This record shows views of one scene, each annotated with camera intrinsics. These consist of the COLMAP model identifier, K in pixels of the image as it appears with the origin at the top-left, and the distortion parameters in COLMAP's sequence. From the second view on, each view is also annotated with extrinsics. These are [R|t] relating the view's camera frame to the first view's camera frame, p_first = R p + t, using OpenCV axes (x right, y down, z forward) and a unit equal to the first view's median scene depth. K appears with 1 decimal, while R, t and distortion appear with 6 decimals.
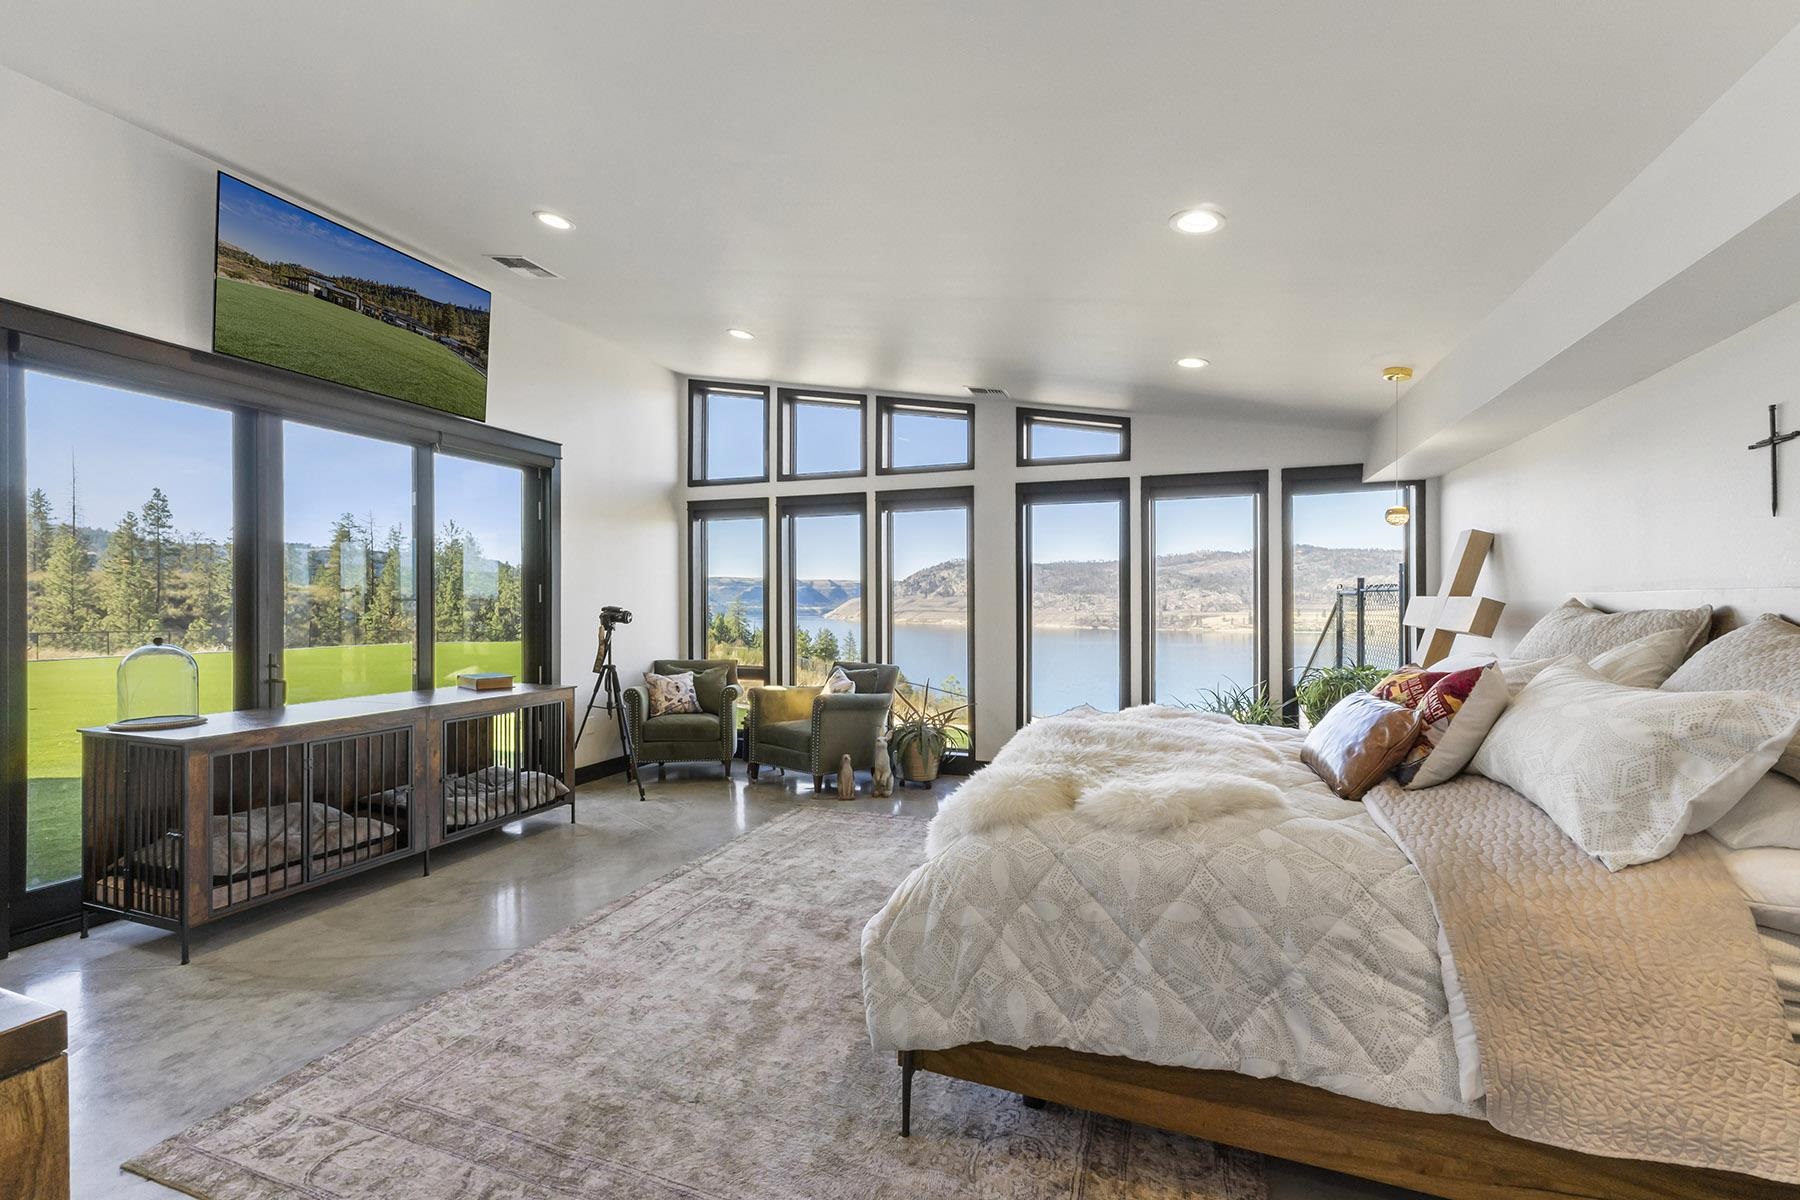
lens RADIAL K [[763.3, 0, 889.0], [0, 763.3, 599.6], [0, 0, 1]] dist [0.005933, 0.000107]
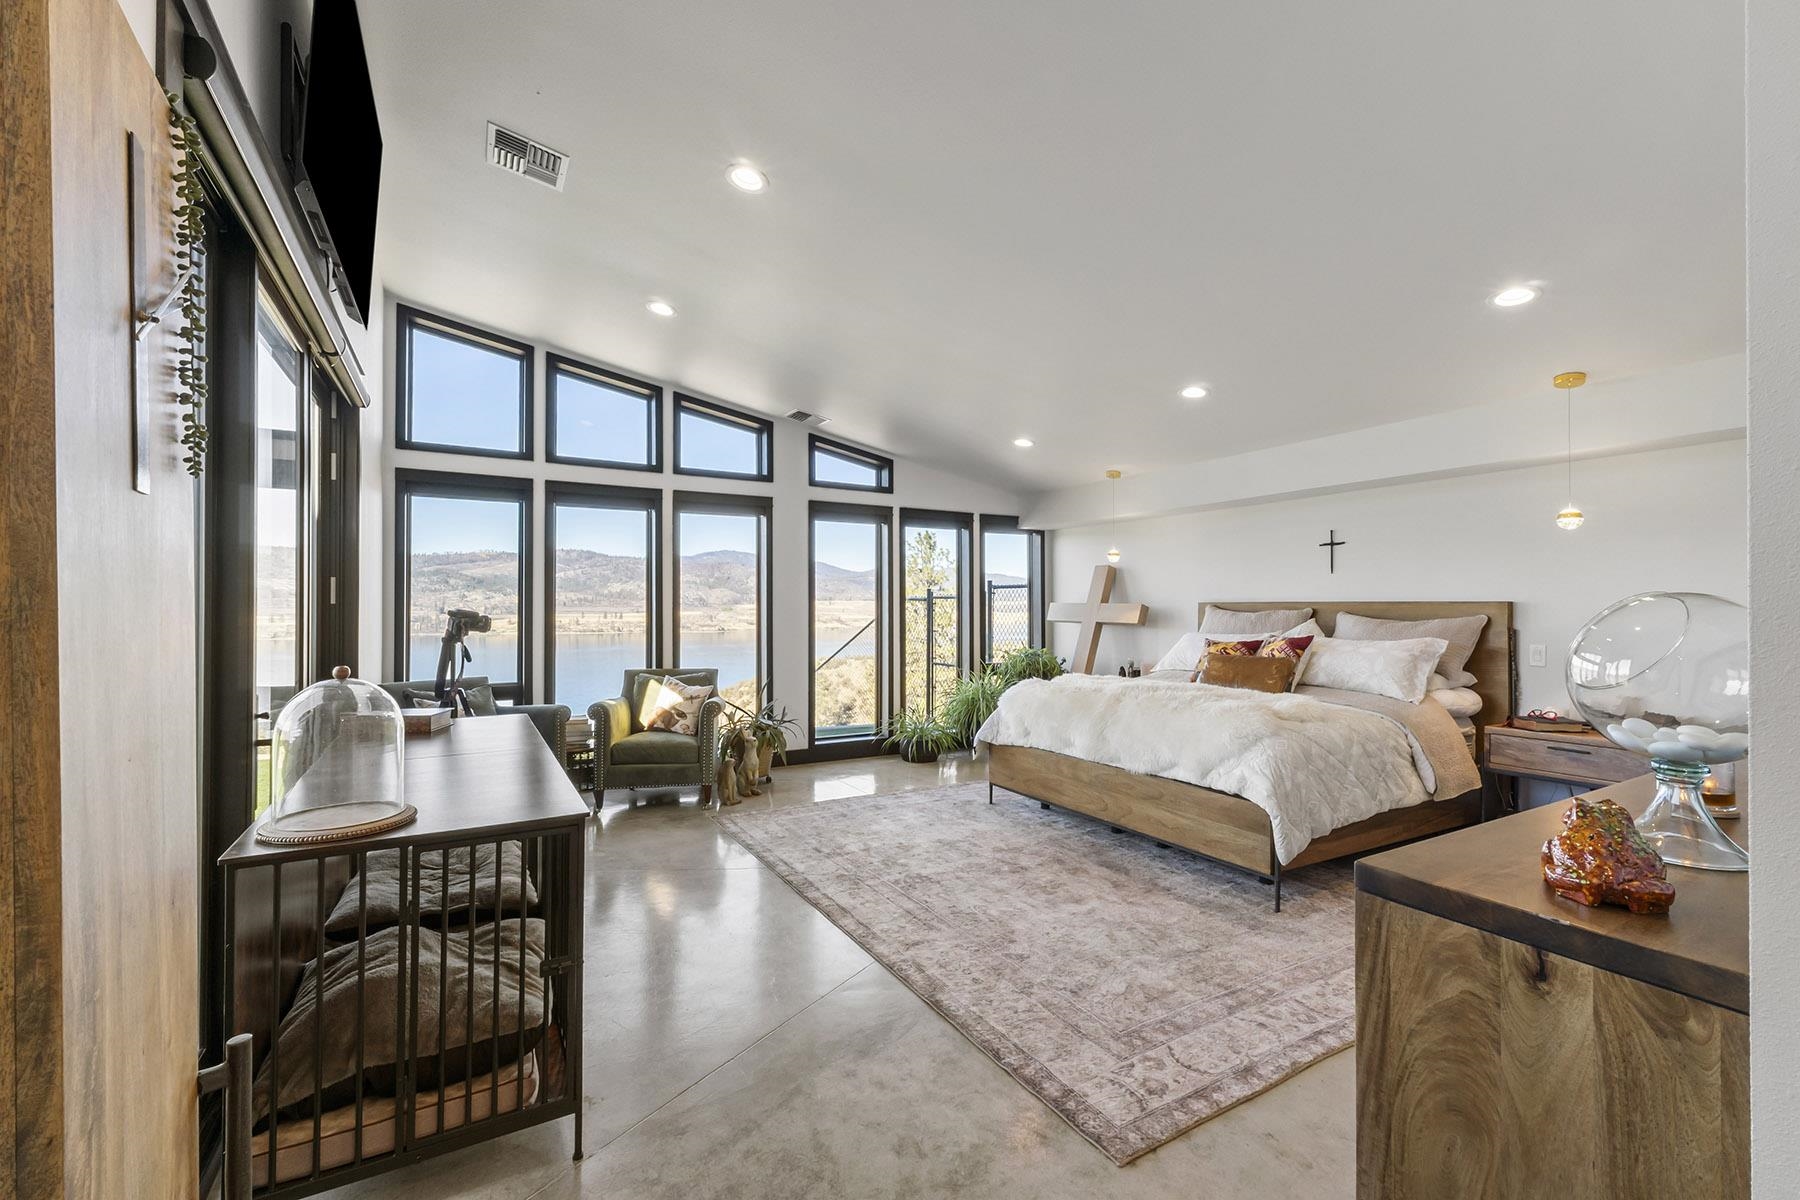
lens RADIAL K [[763.3, 0, 894.9], [0, 763.3, 593.5], [0, 0, 1]] dist [0.005933, 0.000107]
pose [[0.634099, 0.014520, 0.773116, -0.707040], [-0.005958, 0.999886, -0.013893, 0.000717], [-0.773229, 0.004203, 0.634113, 0.210755]]
